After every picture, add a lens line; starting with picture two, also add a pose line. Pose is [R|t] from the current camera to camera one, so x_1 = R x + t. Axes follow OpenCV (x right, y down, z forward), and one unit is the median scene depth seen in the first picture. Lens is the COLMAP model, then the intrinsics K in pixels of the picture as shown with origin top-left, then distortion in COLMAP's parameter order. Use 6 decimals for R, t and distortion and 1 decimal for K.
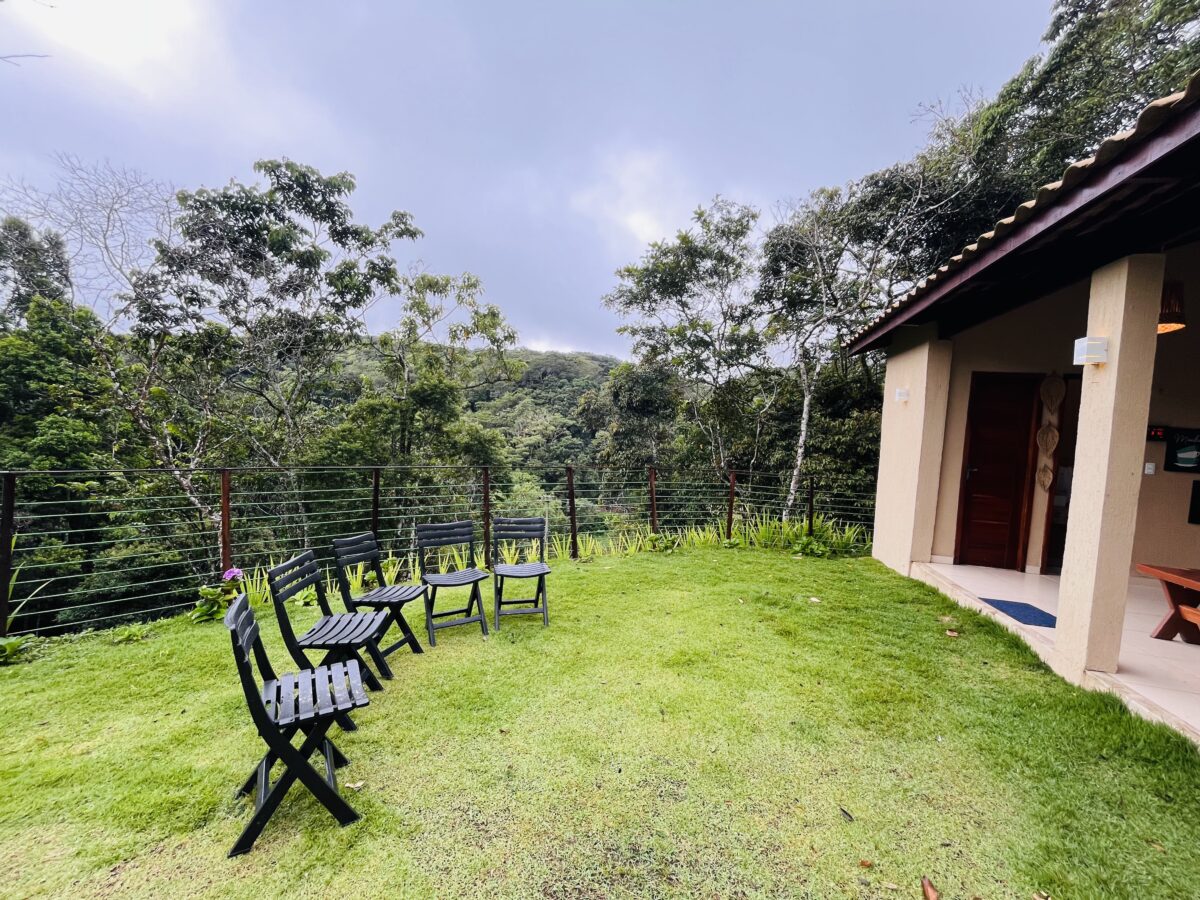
lens RADIAL K [[484.8, 0, 600.0], [0, 484.8, 450.2], [0, 0, 1]] dist [-0.005756, 0.000579]
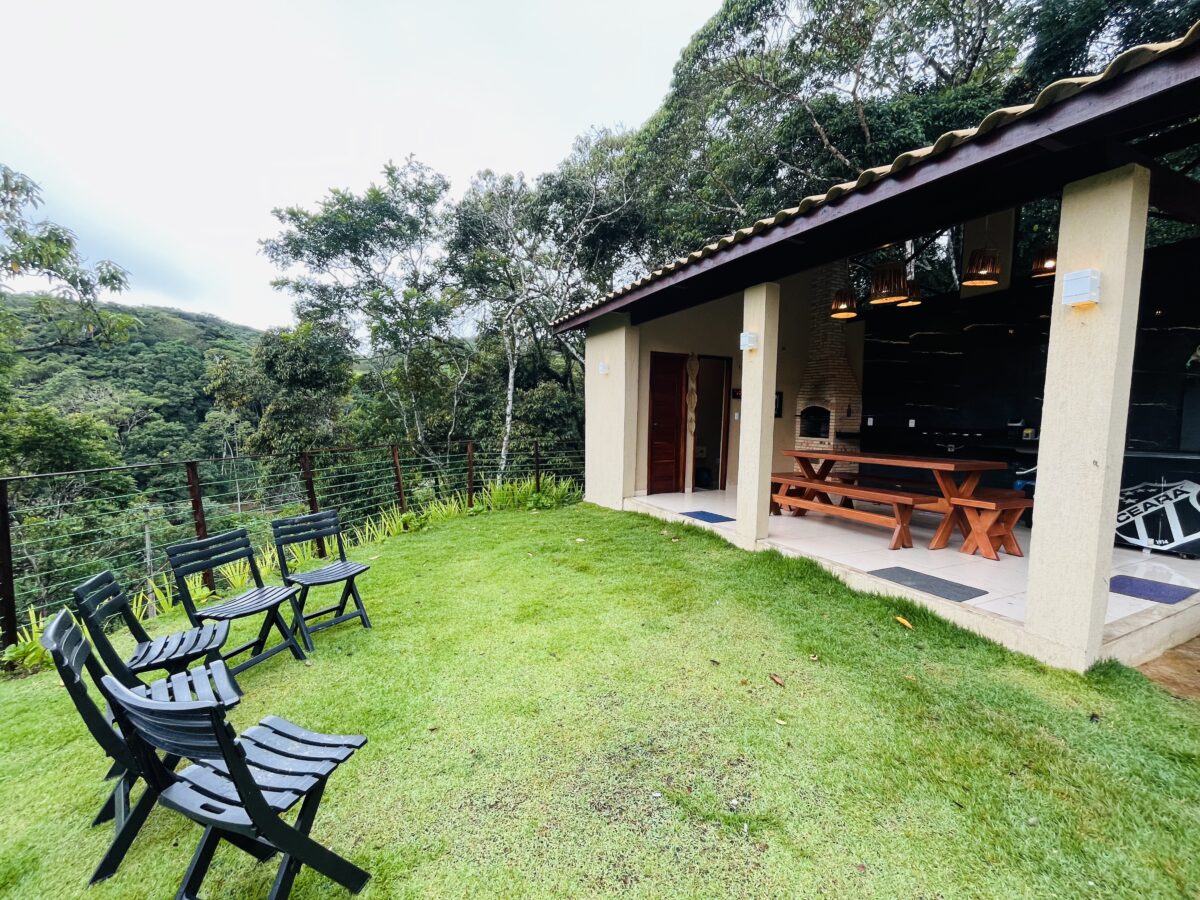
lens RADIAL K [[484.8, 0, 599.2], [0, 484.8, 448.1], [0, 0, 1]] dist [-0.005756, 0.000579]
pose [[0.774629, -0.094500, 0.625316, -0.104408], [0.061368, 0.995339, 0.074398, -0.001414], [-0.629432, -0.019257, 0.776817, 0.019025]]
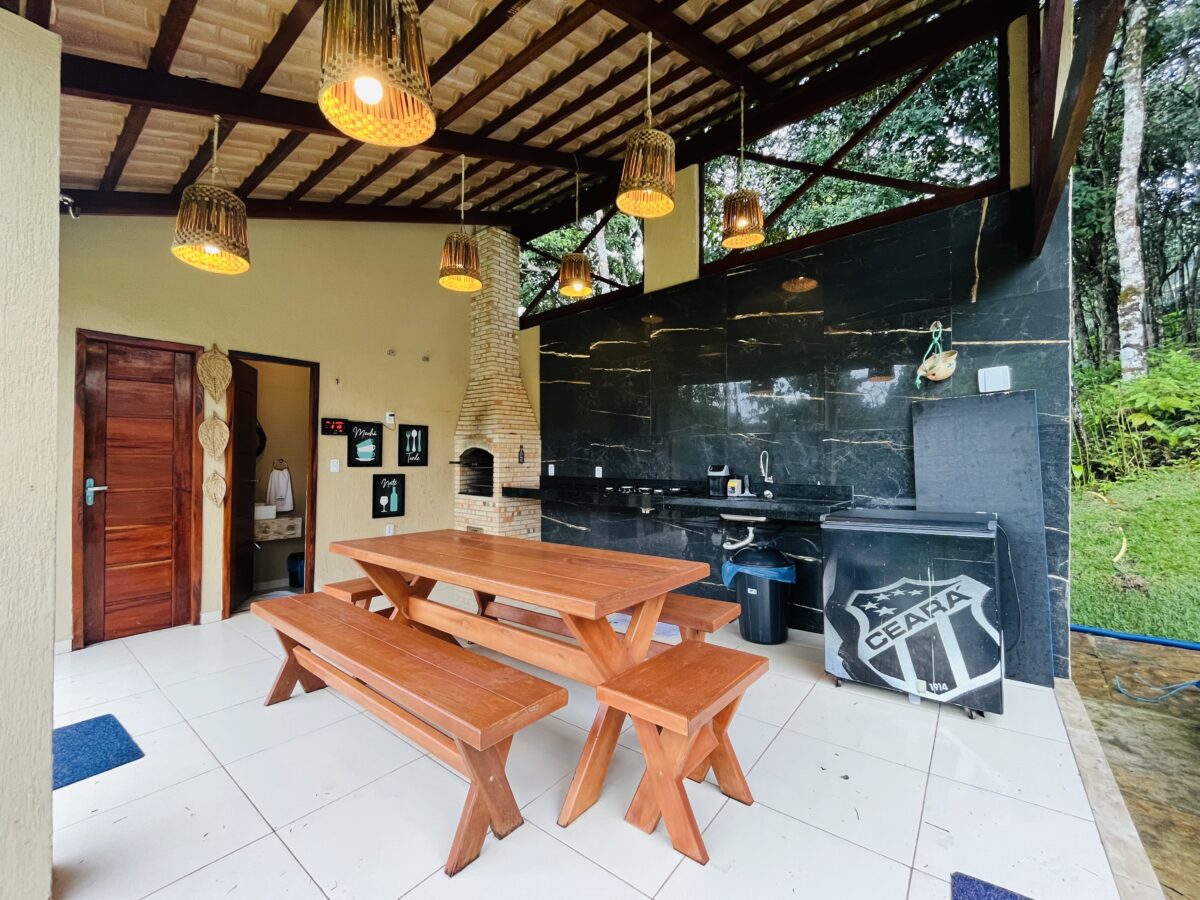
lens RADIAL K [[484.8, 0, 594.0], [0, 484.8, 452.4], [0, 0, 1]] dist [-0.005756, 0.000579]
pose [[0.415363, -0.050811, 0.908236, 0.242373], [0.065530, 0.997516, 0.025837, 0.010300], [-0.907293, 0.048784, 0.417660, 0.080818]]
